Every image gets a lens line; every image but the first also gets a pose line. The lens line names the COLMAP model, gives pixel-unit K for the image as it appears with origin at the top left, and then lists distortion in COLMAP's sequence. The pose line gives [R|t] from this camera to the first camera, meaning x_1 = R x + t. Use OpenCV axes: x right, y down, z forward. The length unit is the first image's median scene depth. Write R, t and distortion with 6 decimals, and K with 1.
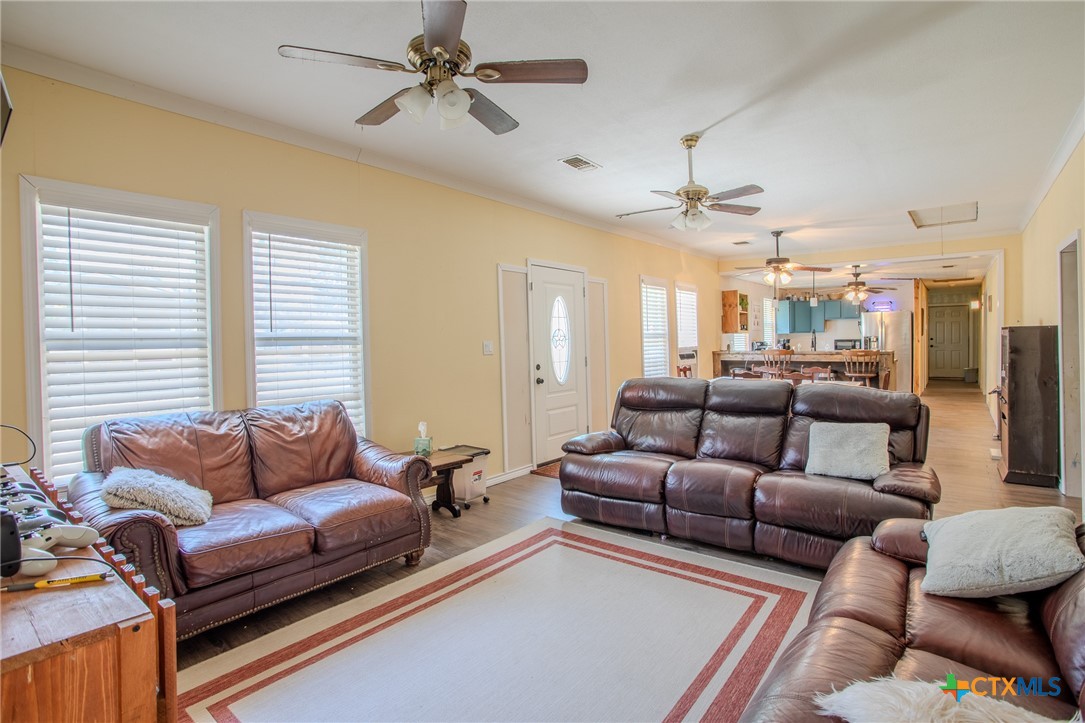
lens RADIAL K [[525.3, 0, 545.4], [0, 525.3, 344.3], [0, 0, 1]] dist [-0.040689, 0.001119]
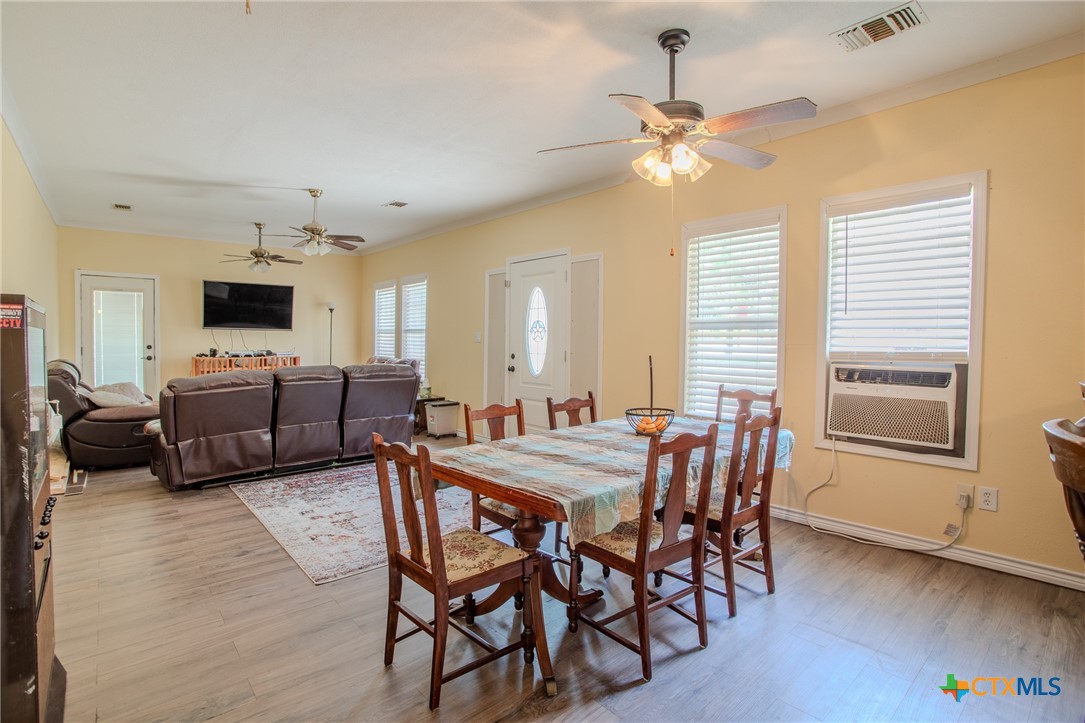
lens RADIAL K [[525.3, 0, 540.7], [0, 525.3, 355.1], [0, 0, 1]] dist [-0.040689, 0.001119]
pose [[-0.166413, 0.064539, -0.983942, 0.654740], [0.005778, 0.997902, 0.064478, -0.017934], [0.986039, 0.005044, -0.166437, 0.767607]]
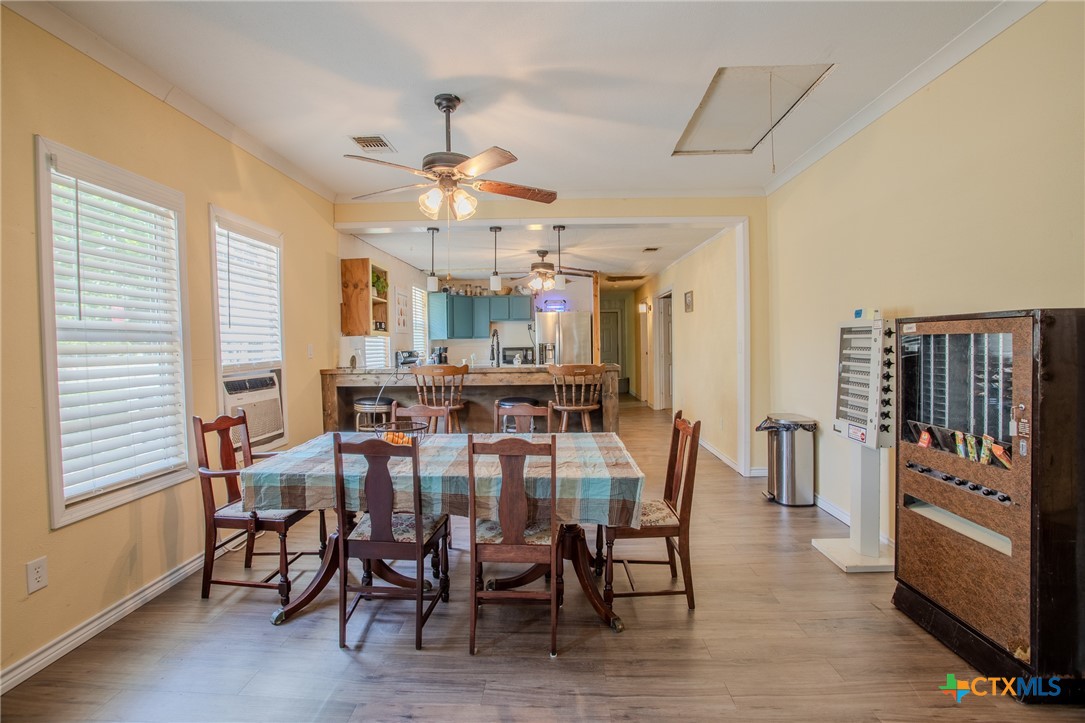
lens RADIAL K [[525.3, 0, 542.0], [0, 525.3, 352.2], [0, 0, 1]] dist [-0.040689, 0.001119]
pose [[0.799432, -0.006283, 0.600724, 0.192770], [0.009177, 0.999956, -0.001753, -0.001267], [-0.600687, 0.006914, 0.799455, 0.474704]]
